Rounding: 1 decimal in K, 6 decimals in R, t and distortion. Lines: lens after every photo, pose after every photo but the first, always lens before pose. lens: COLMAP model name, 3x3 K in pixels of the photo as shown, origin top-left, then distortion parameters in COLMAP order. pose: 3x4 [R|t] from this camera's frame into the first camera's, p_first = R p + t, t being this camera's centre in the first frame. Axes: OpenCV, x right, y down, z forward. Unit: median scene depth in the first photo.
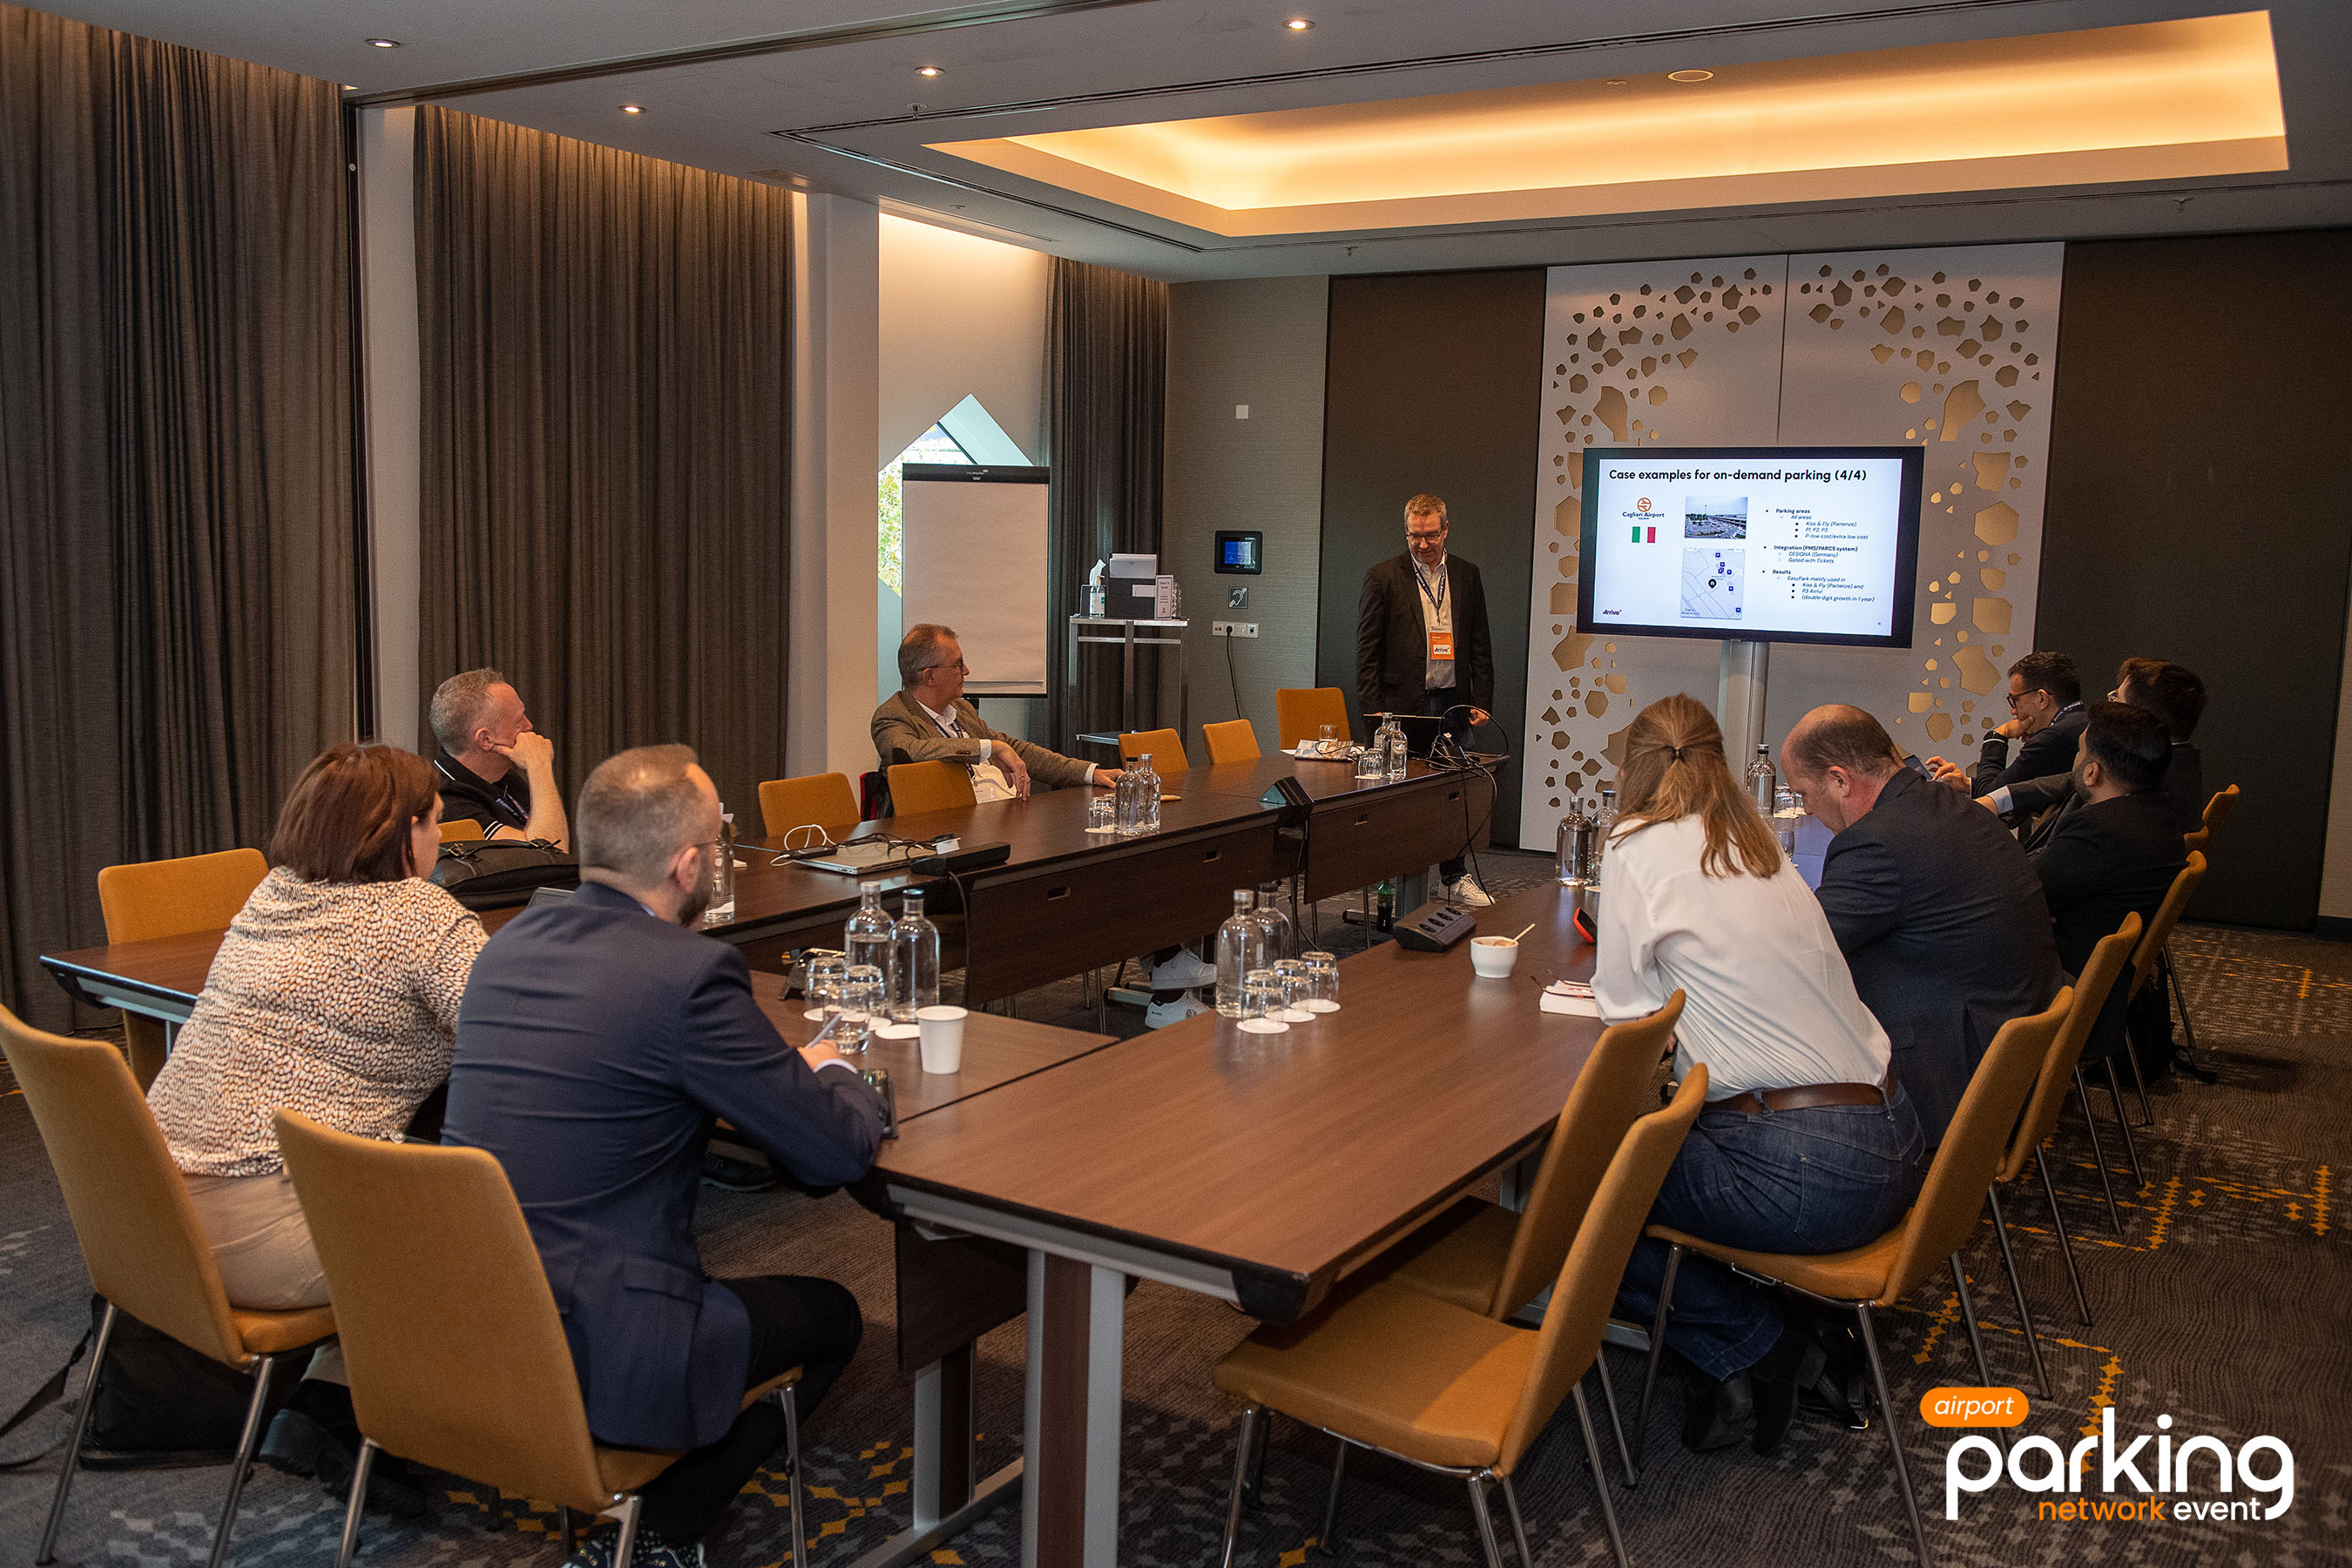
lens RADIAL K [[2028.4, 0, 1176.9], [0, 2028.4, 779.1], [0, 0, 1]] dist [-0.038540, -0.005812]
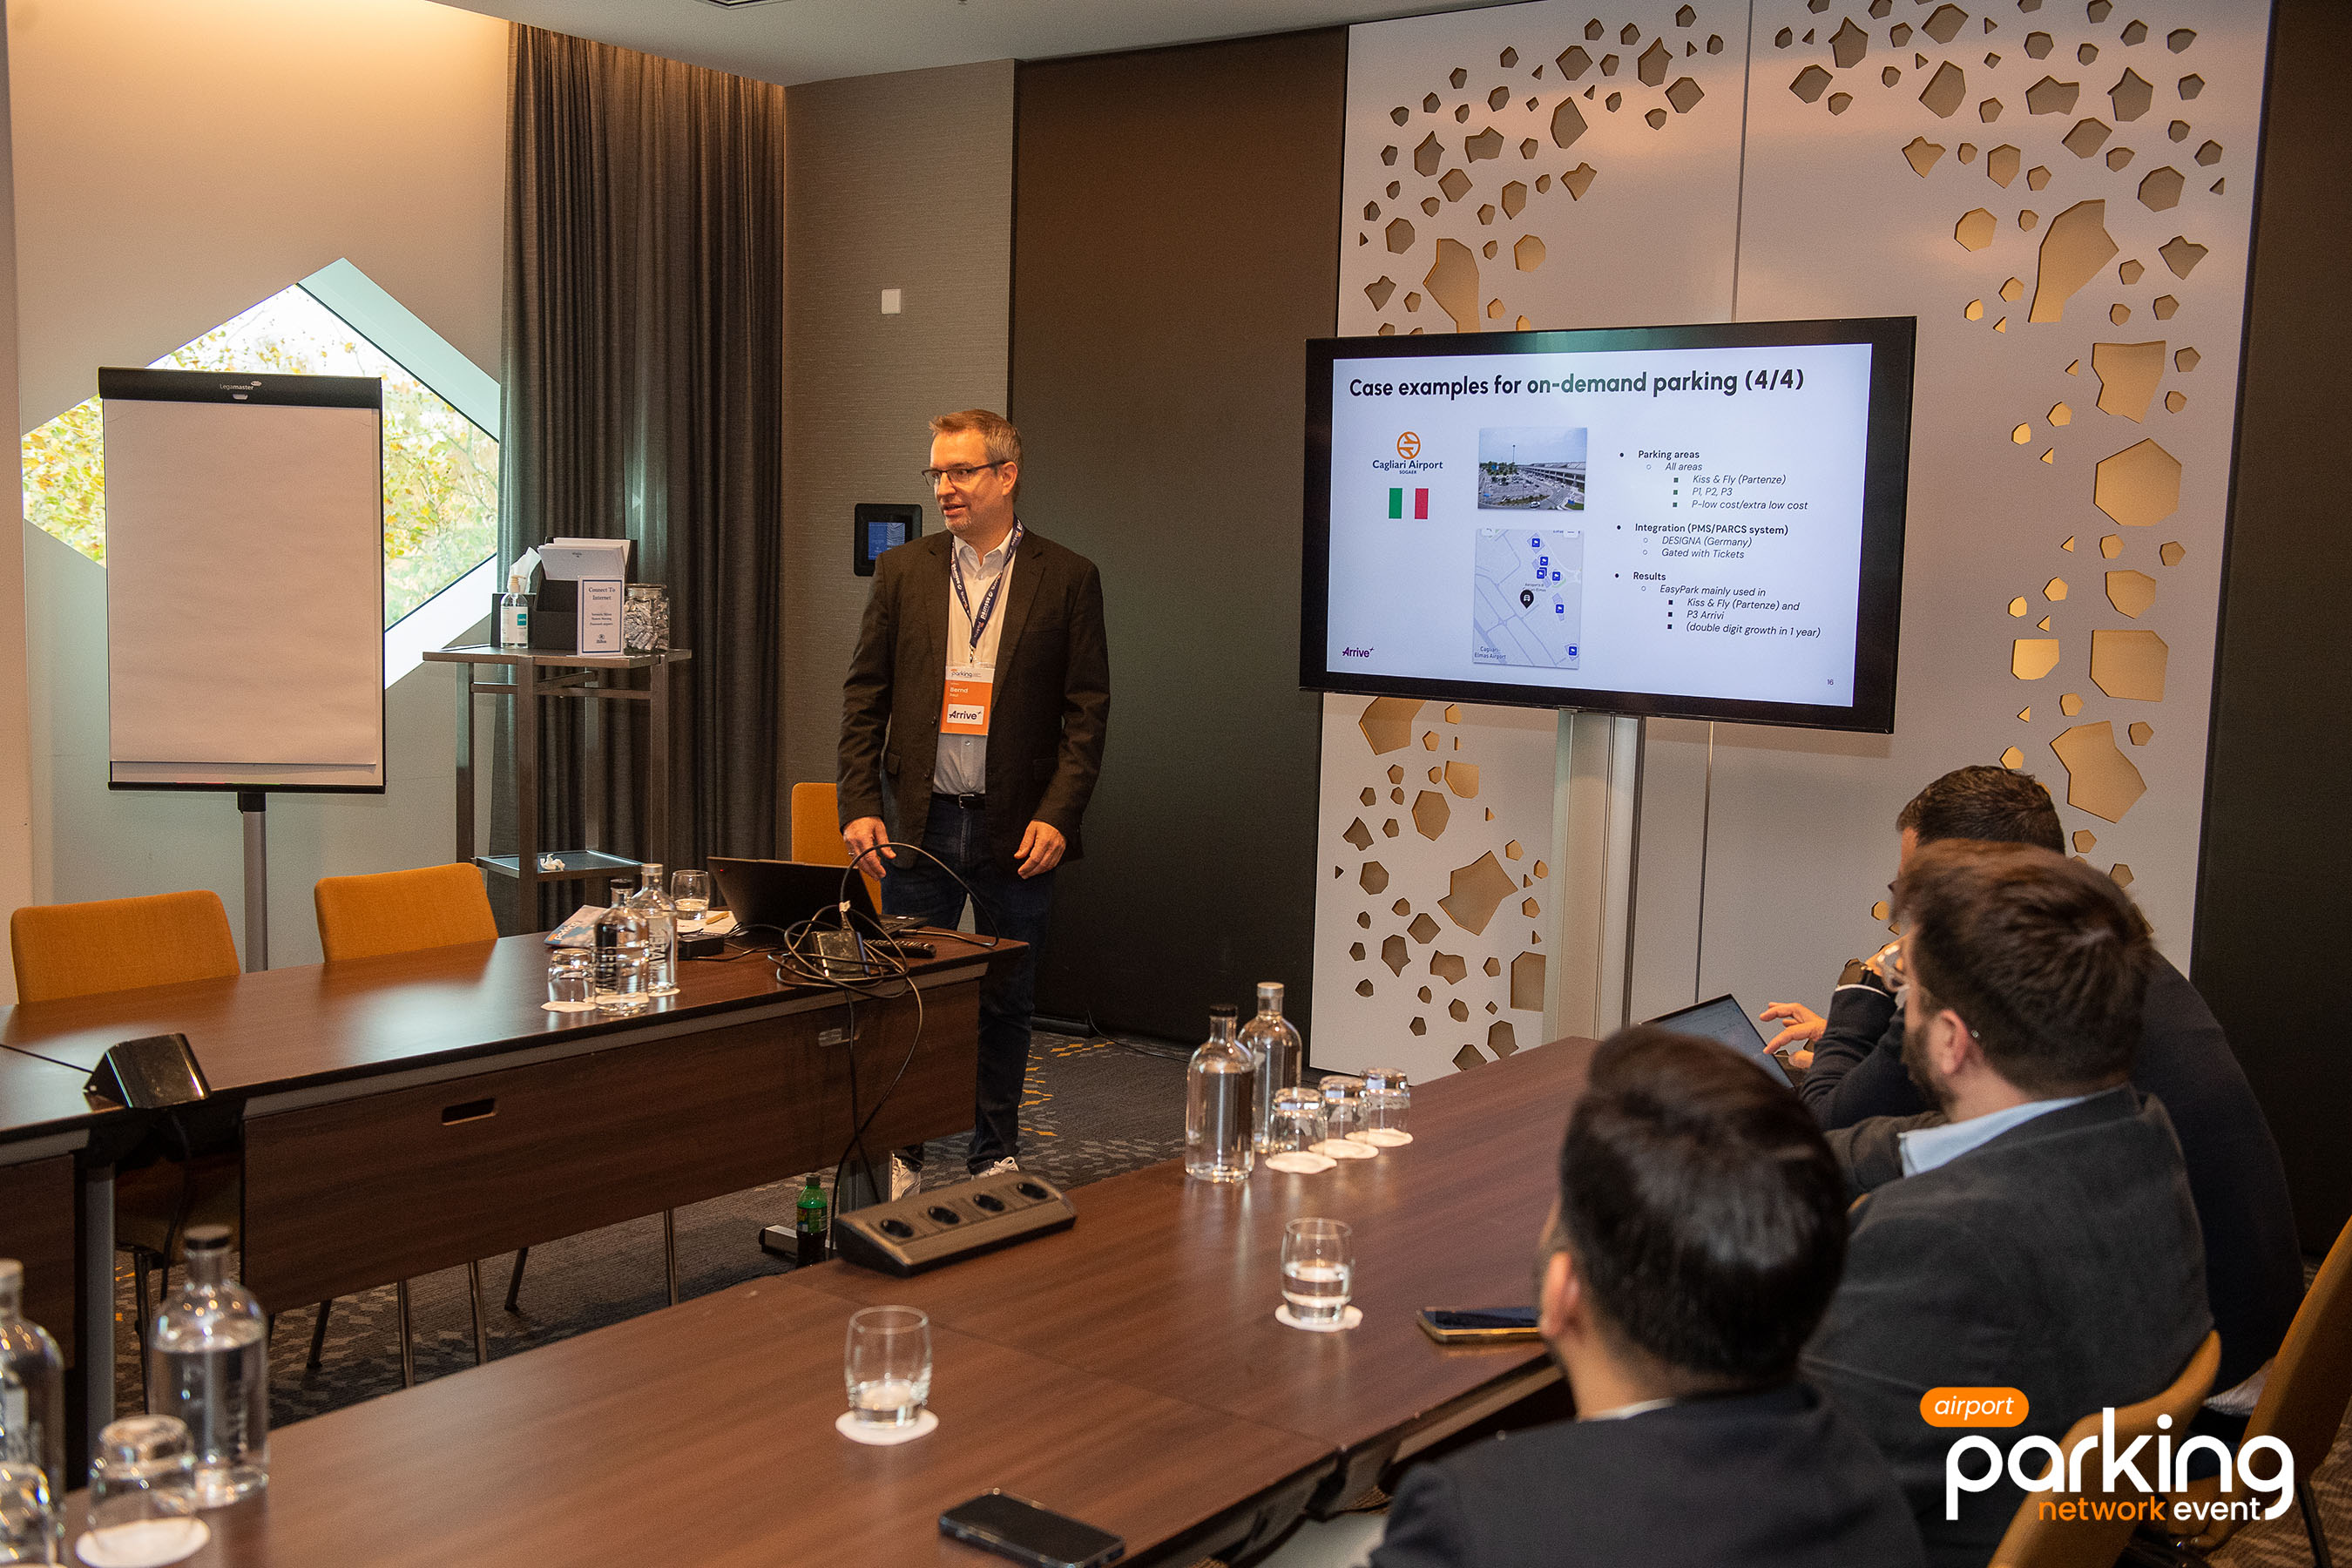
lens RADIAL K [[2486.6, 0, 1174.4], [0, 2486.6, 781.6], [0, 0, 1]] dist [0.024768, 0.000000]
pose [[0.994253, 0.017383, -0.105632, 0.232424], [-0.019596, 0.999609, -0.019951, -0.034690], [0.105244, 0.021907, 0.994205, 0.351329]]
